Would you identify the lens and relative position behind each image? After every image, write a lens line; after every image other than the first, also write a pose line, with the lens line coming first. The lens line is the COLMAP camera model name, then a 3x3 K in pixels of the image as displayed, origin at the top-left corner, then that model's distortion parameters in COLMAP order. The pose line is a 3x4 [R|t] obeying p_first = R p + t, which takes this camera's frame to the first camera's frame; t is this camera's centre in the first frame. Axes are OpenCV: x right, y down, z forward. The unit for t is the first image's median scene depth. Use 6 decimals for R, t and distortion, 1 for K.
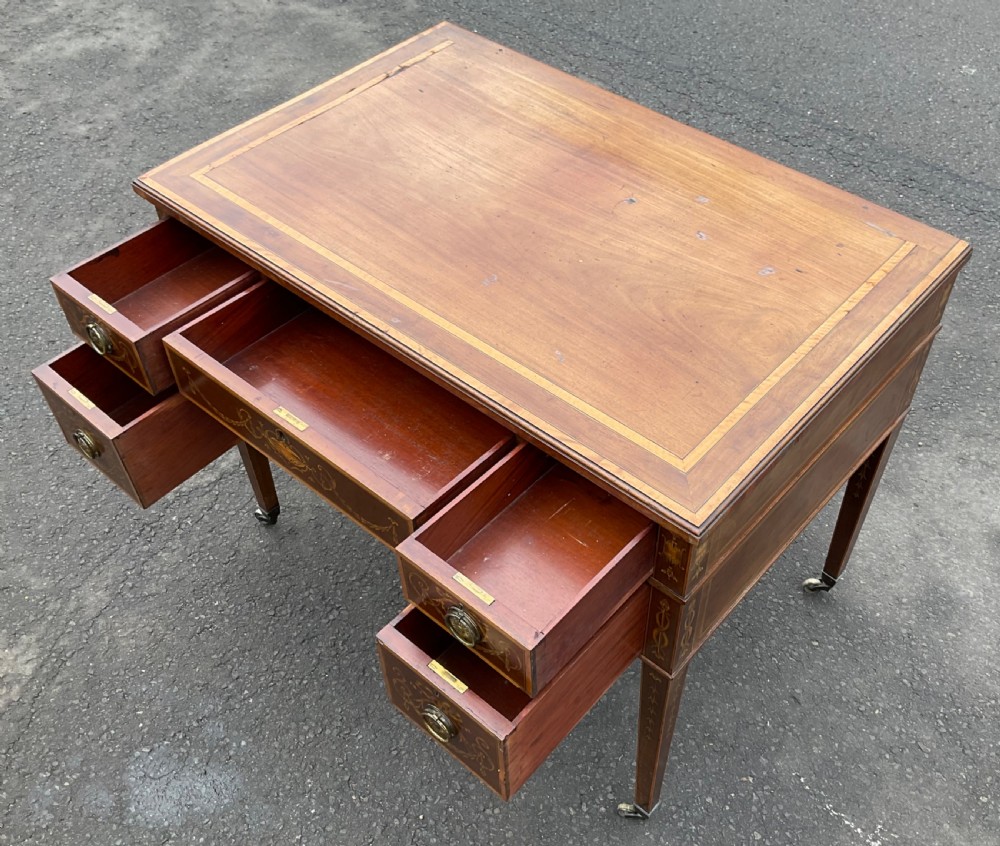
lens RADIAL K [[1039.2, 0, 556.1], [0, 1039.2, 433.5], [0, 0, 1]] dist [0.128577, -0.268650]
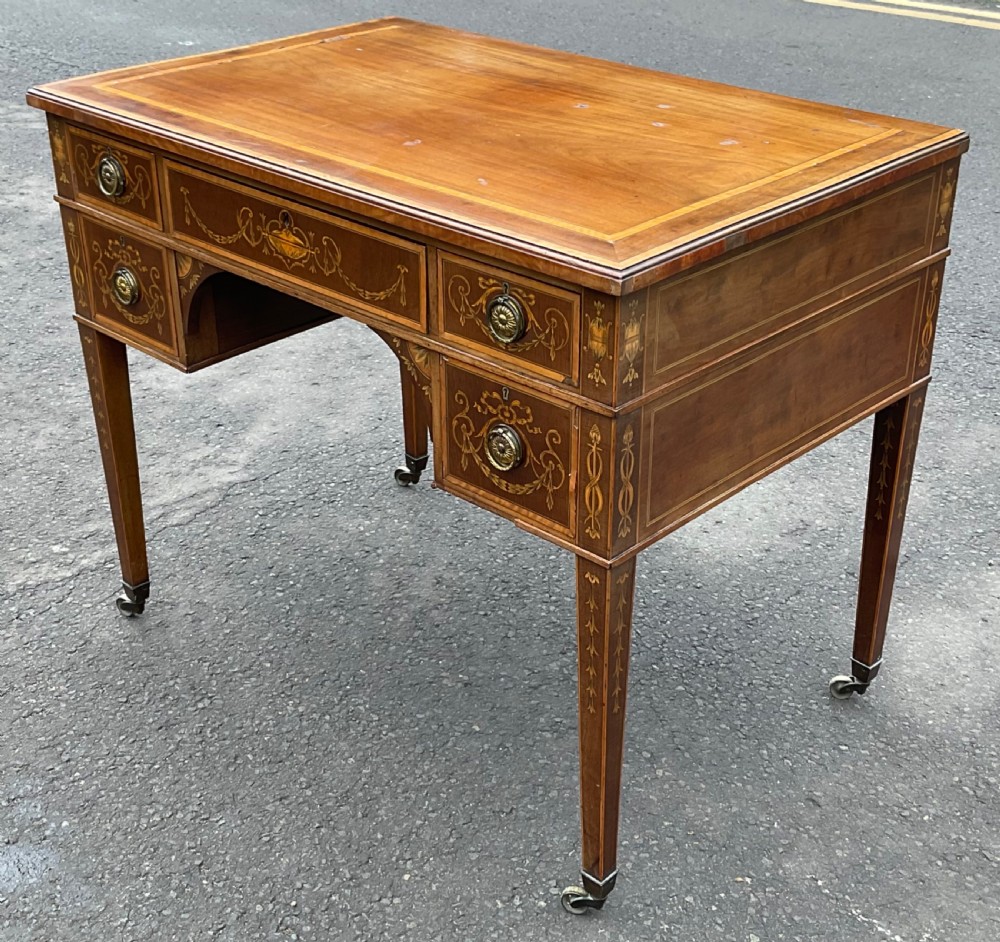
lens RADIAL K [[1486.6, 0, 527.0], [0, 1486.6, 472.9], [0, 0, 1]] dist [0.121483, -0.195899]
pose [[0.999025, 0.018251, -0.040206, 0.067138], [-0.030411, 0.944580, -0.326871, 0.397372], [0.032012, 0.327775, 0.944213, -0.075098]]
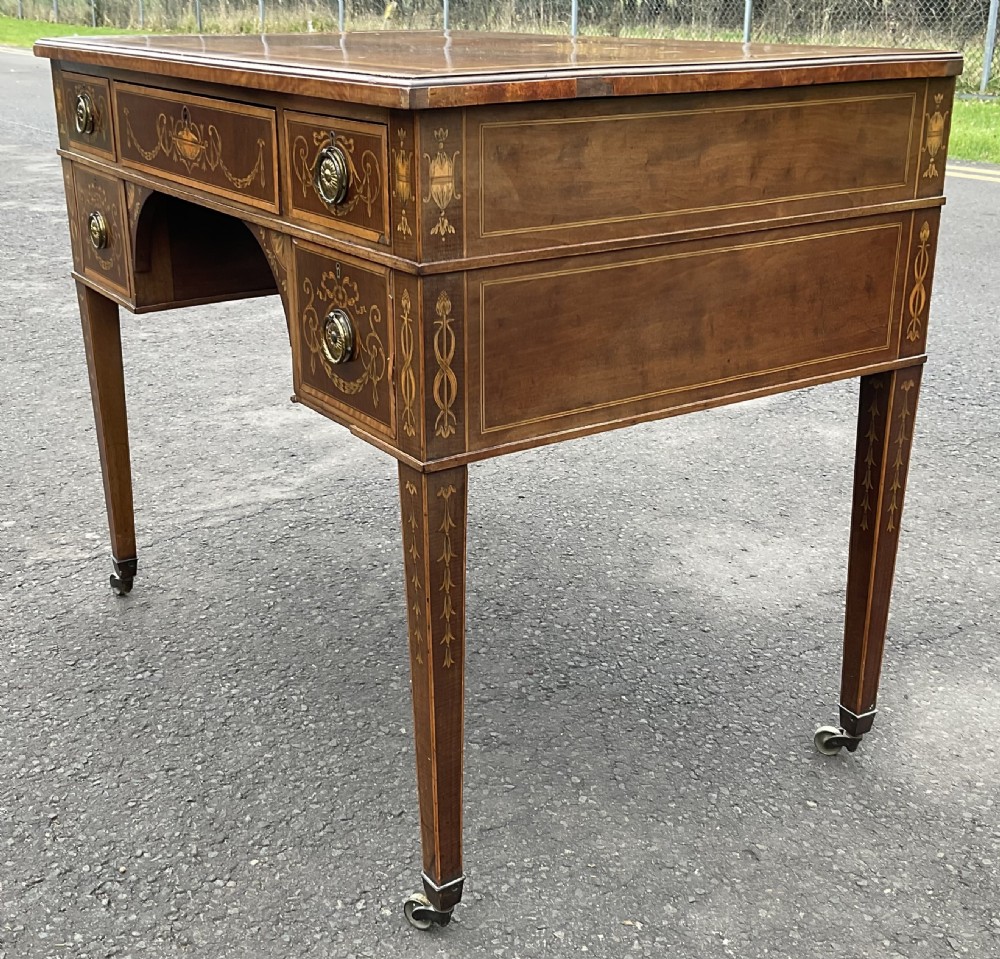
lens RADIAL K [[1316.8, 0, 484.8], [0, 1316.8, 462.5], [0, 0, 1]] dist [0.144139, -0.340400]
pose [[0.958421, 0.086440, -0.271950, 0.278132], [-0.201848, 0.879010, -0.431972, 0.432875], [0.201707, 0.468903, 0.859909, 0.201336]]
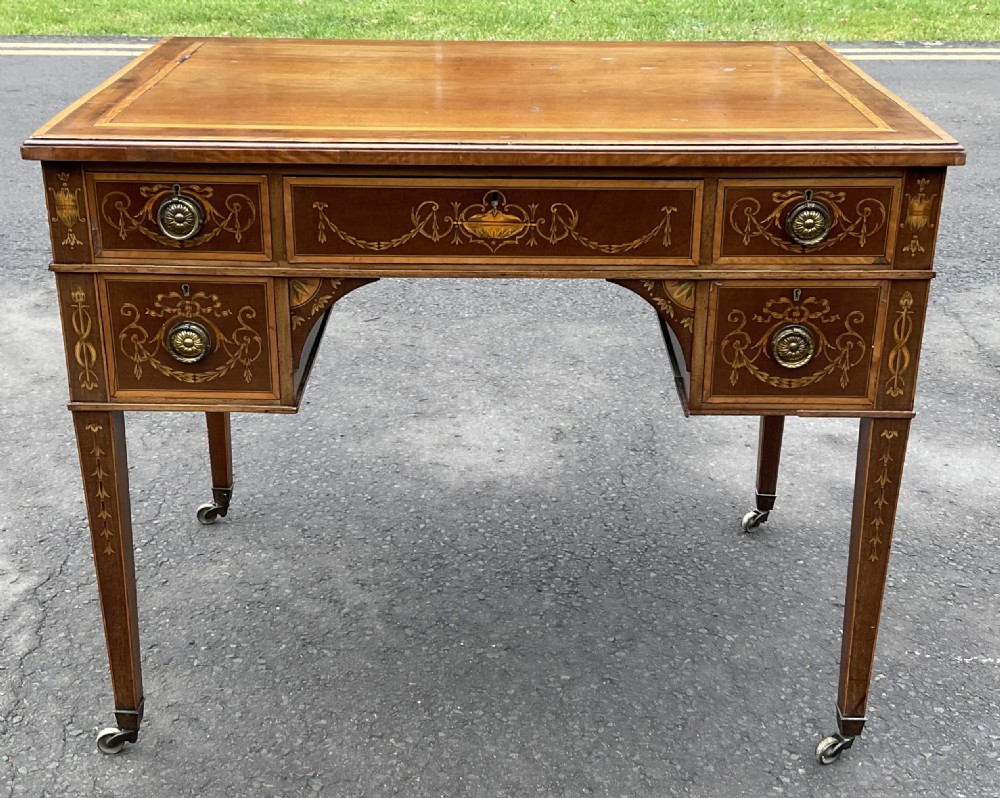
lens RADIAL K [[1320.2, 0, 487.3], [0, 1320.2, 344.7], [0, 0, 1]] dist [0.136929, -0.307747]
pose [[0.770820, -0.246710, 0.587341, -0.615737], [0.466277, 0.846703, -0.256283, 0.225155], [-0.434076, 0.471412, 0.767691, 0.177996]]
